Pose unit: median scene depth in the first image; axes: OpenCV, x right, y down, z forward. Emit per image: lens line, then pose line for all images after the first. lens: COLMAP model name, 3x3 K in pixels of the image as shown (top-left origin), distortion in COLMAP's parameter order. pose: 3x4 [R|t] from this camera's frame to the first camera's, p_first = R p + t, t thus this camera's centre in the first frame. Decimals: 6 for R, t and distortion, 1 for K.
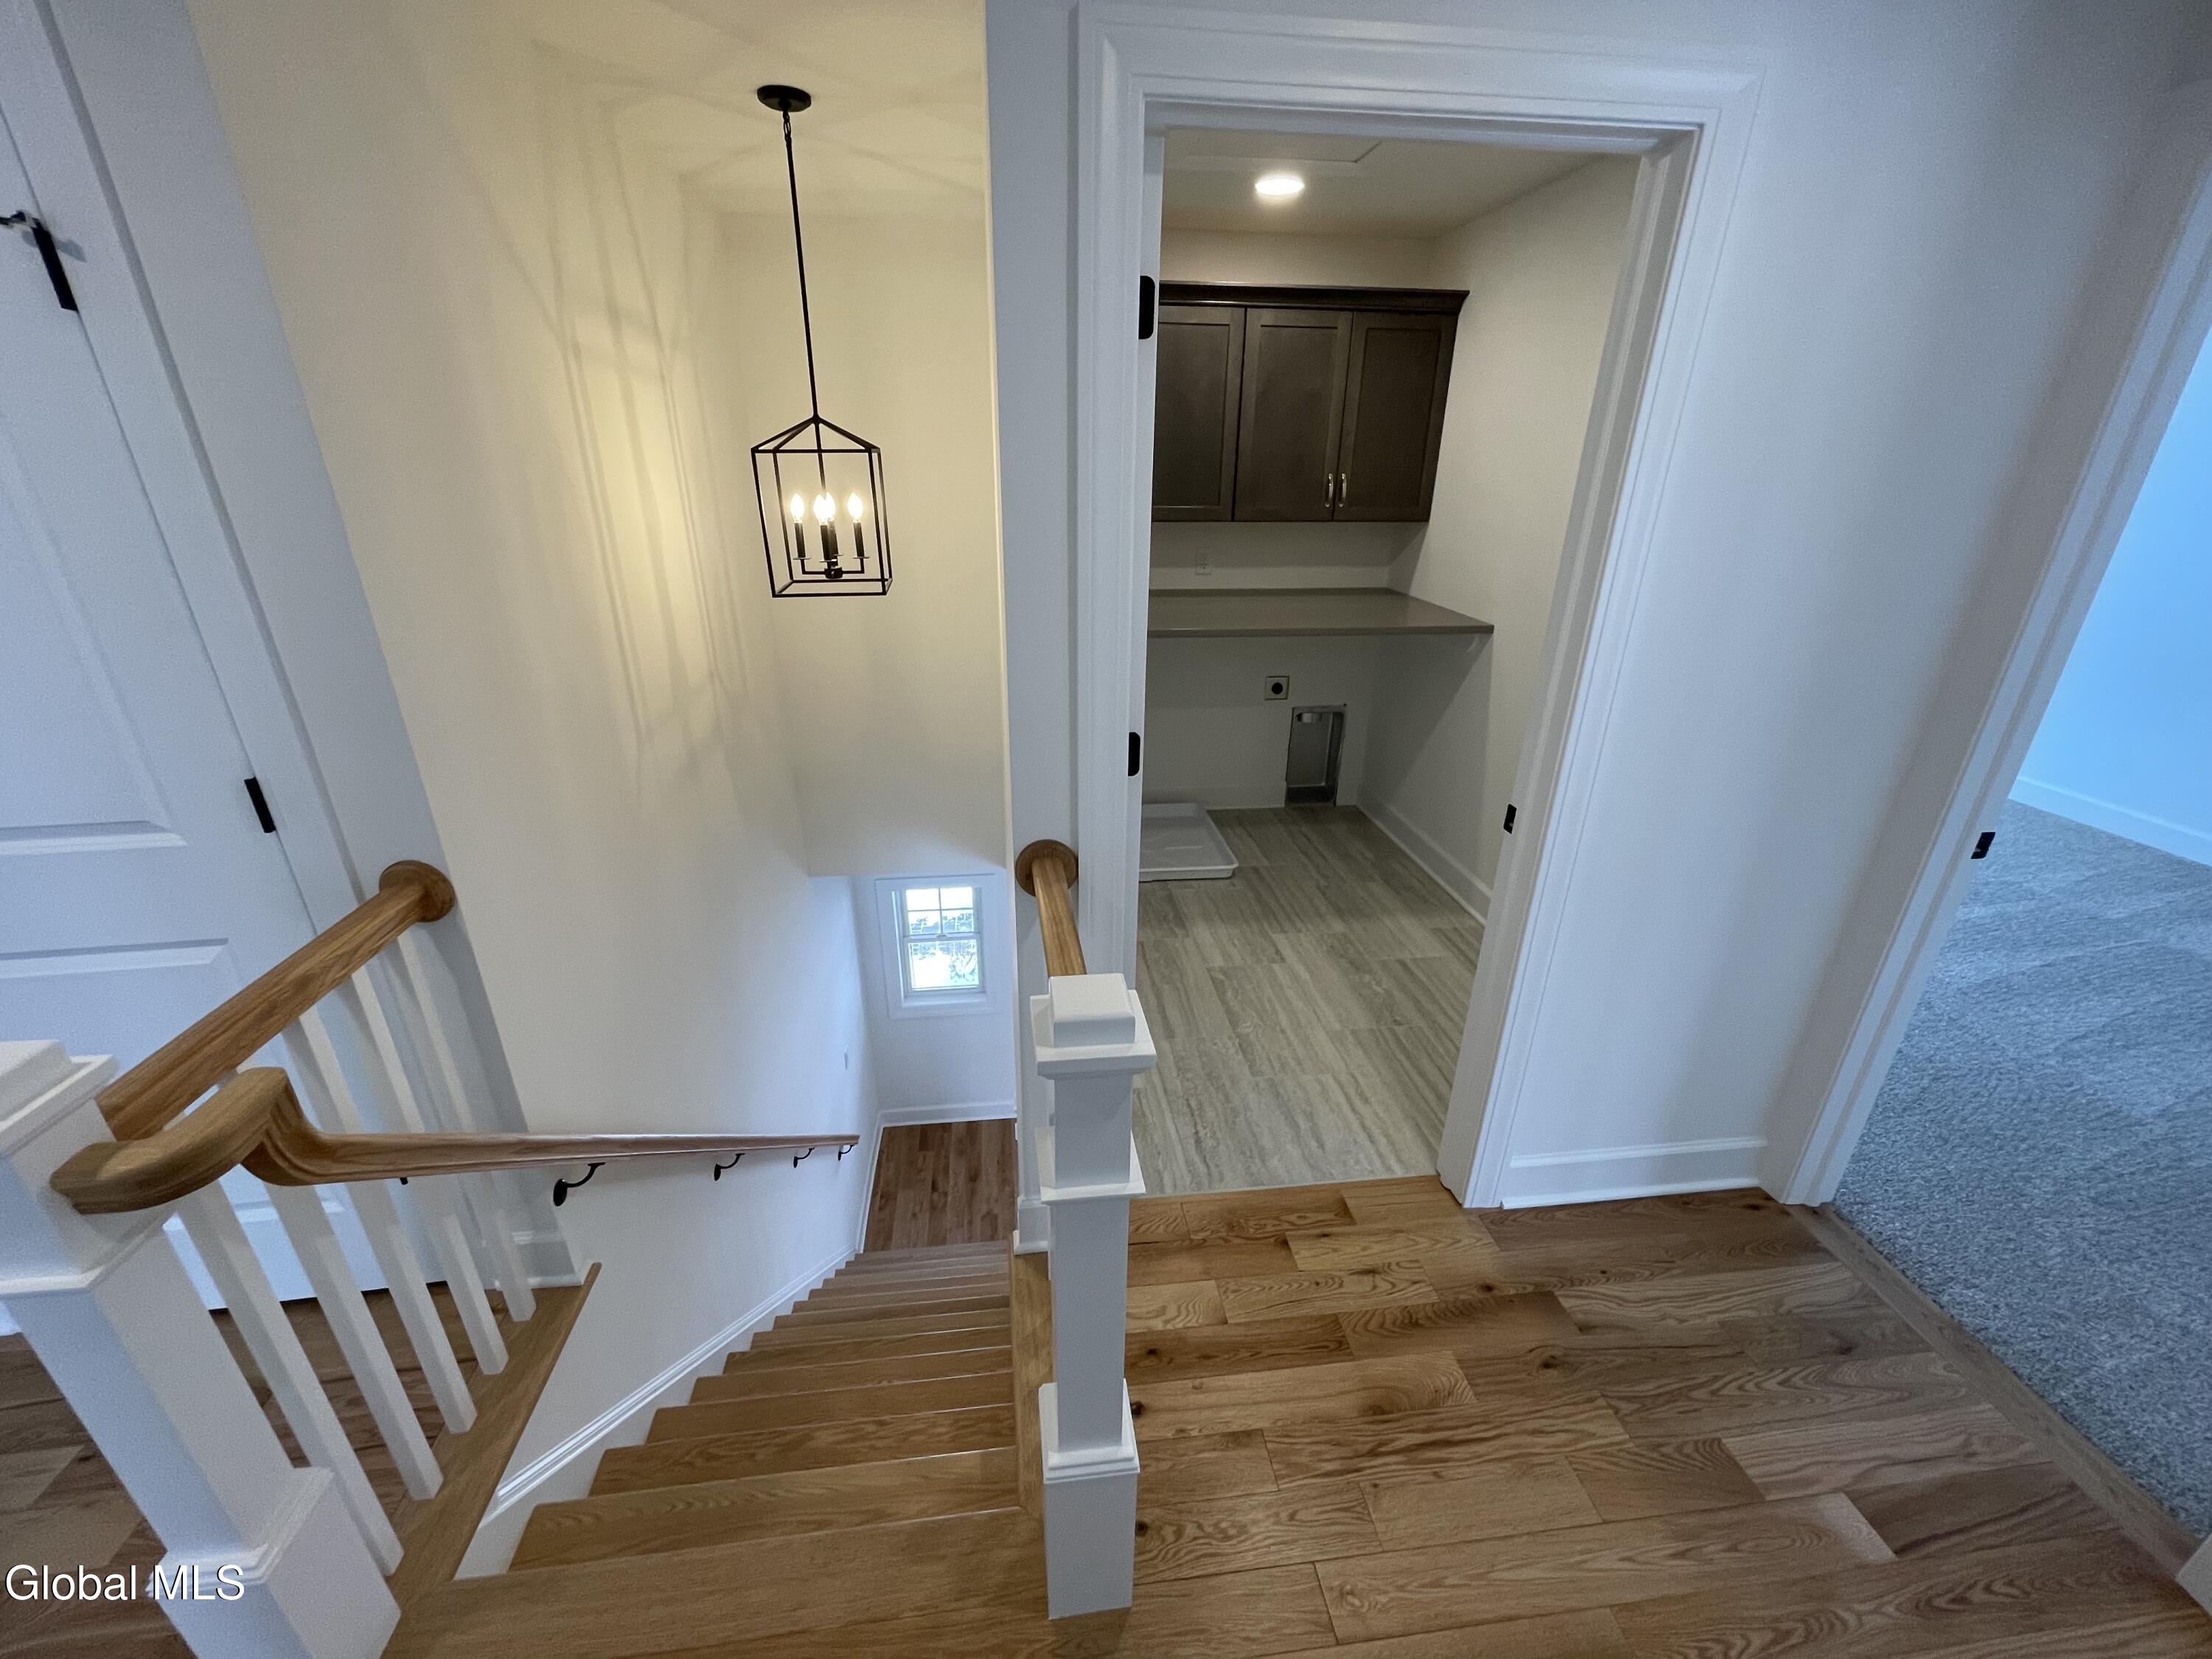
lens RADIAL K [[891.3, 0, 1100.3], [0, 891.3, 843.9], [0, 0, 1]] dist [-0.004471, 0.000624]
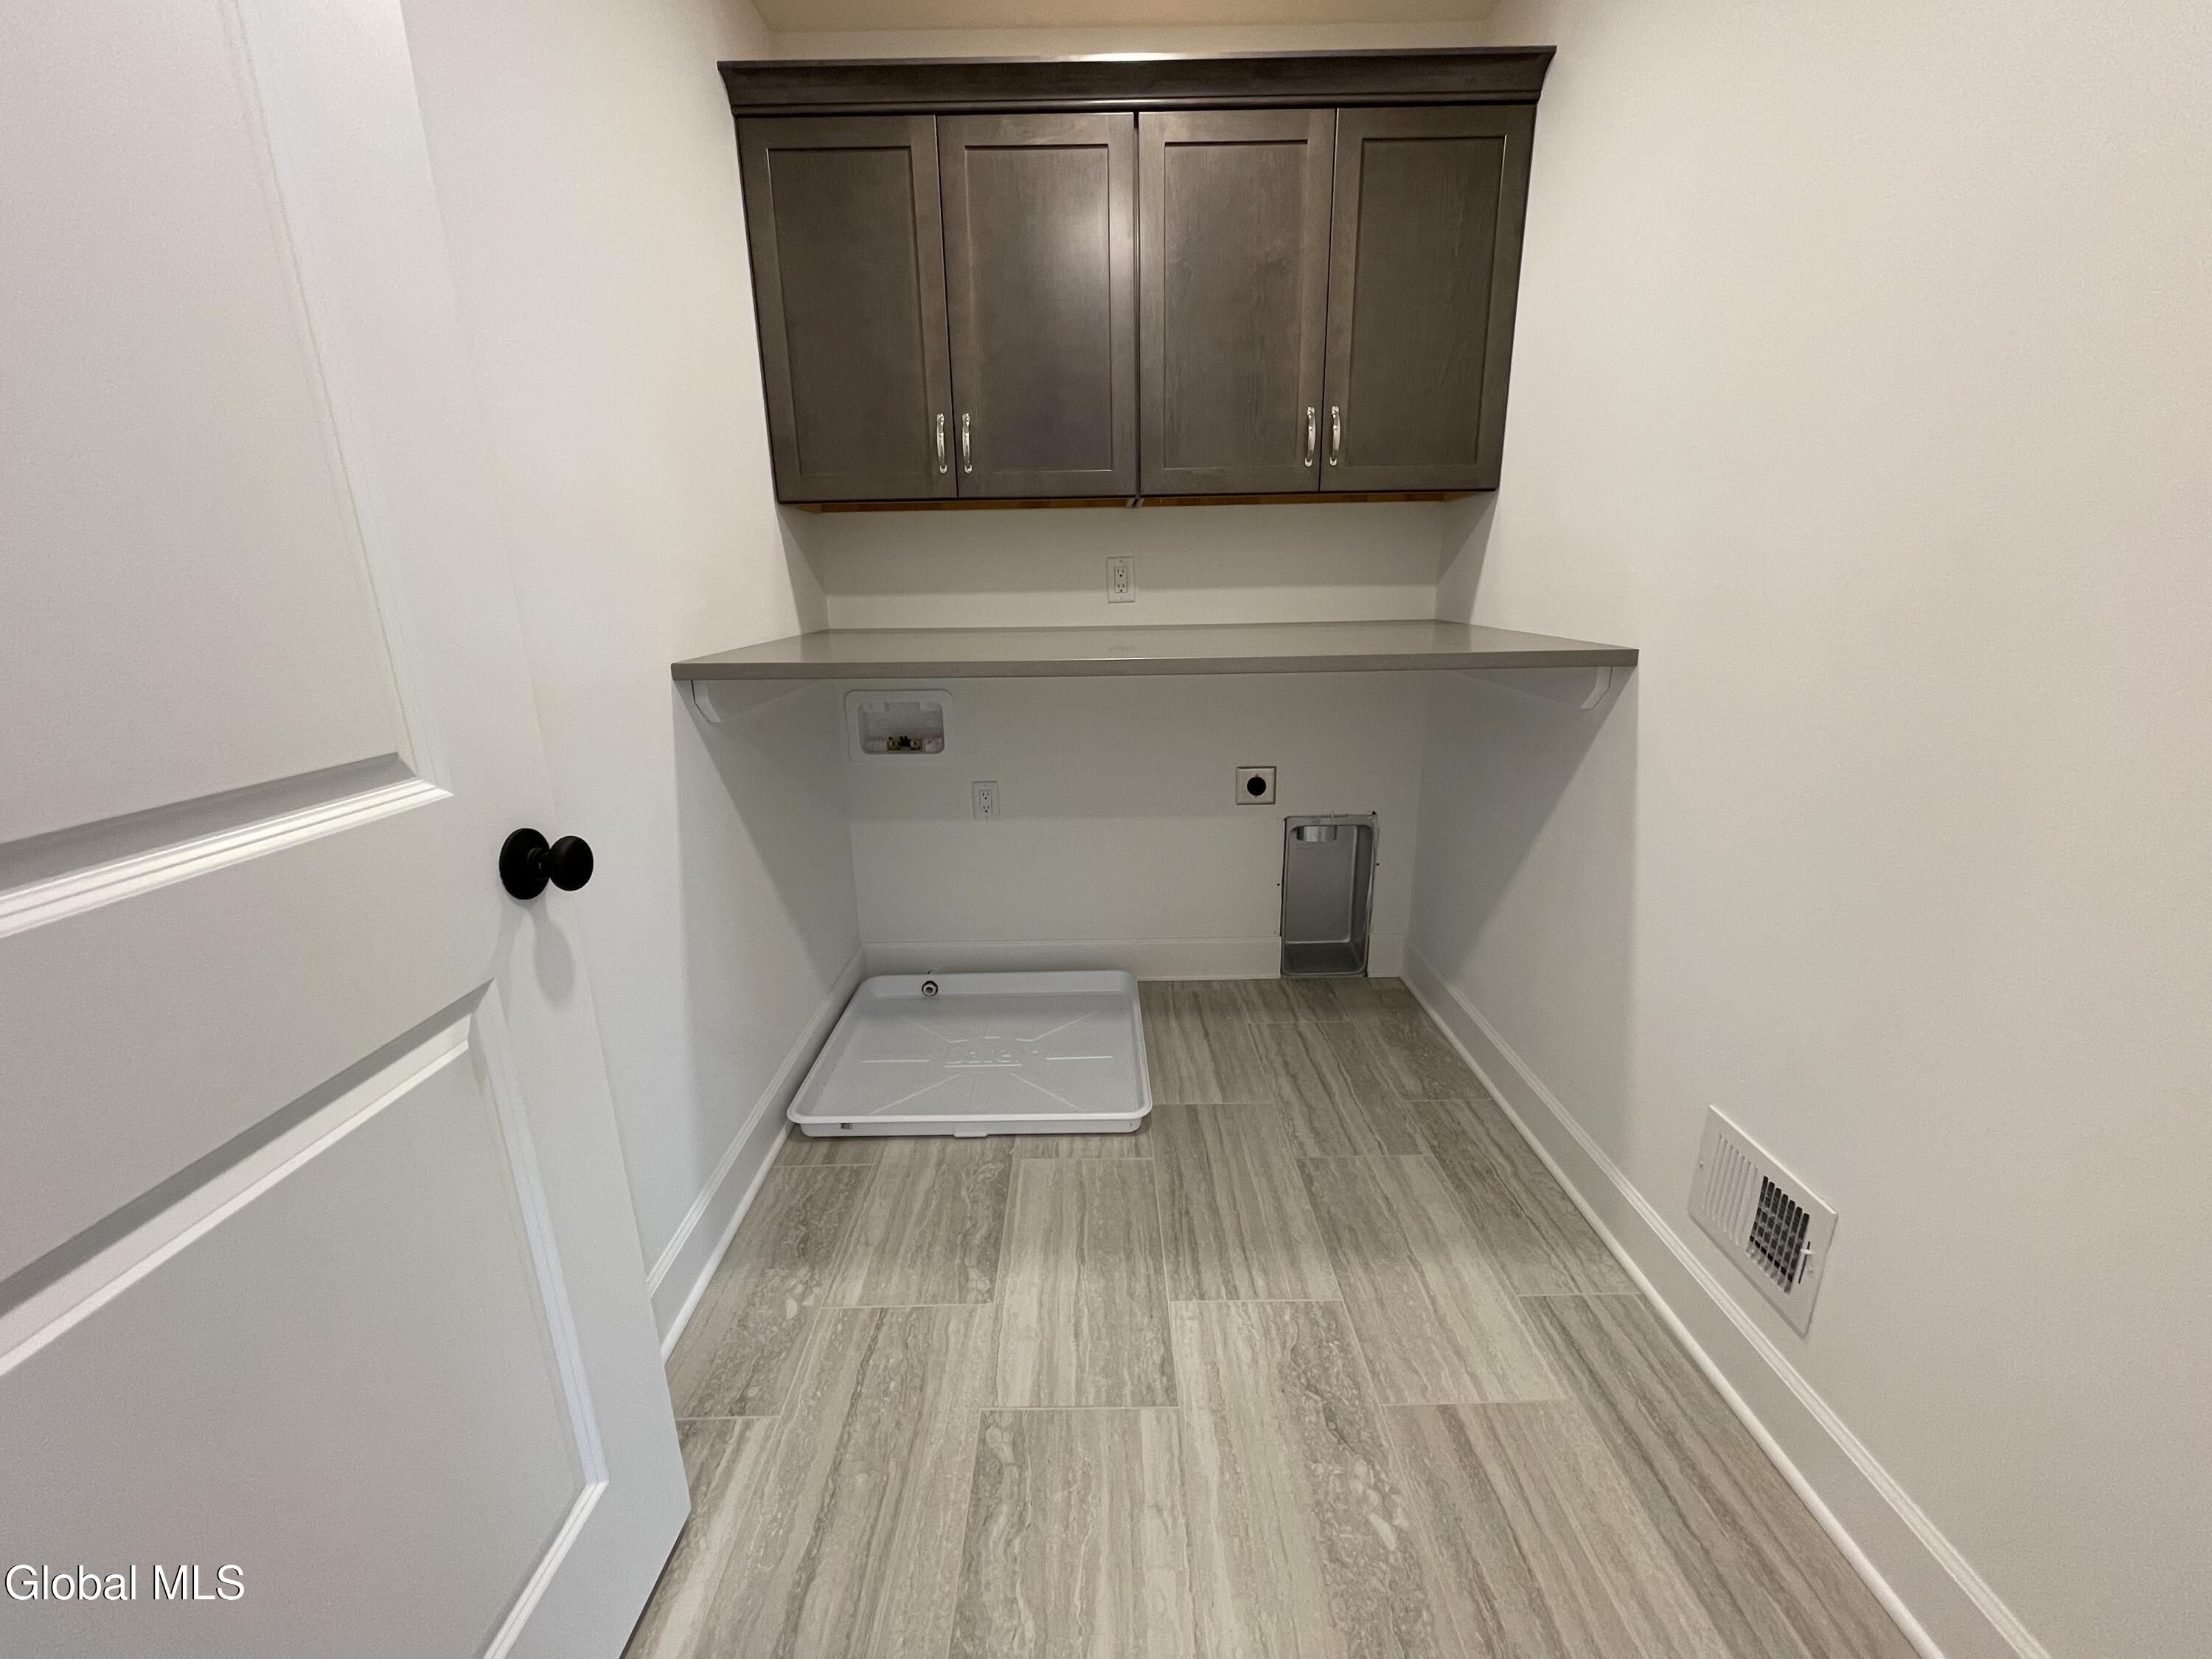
lens RADIAL K [[891.3, 0, 1103.4], [0, 891.3, 823.6], [0, 0, 1]] dist [-0.004471, 0.000624]
pose [[0.993569, 0.008055, -0.112937, 0.181207], [-0.022943, 0.991097, -0.131151, -0.074298], [0.110875, 0.132899, 0.984908, 0.435425]]
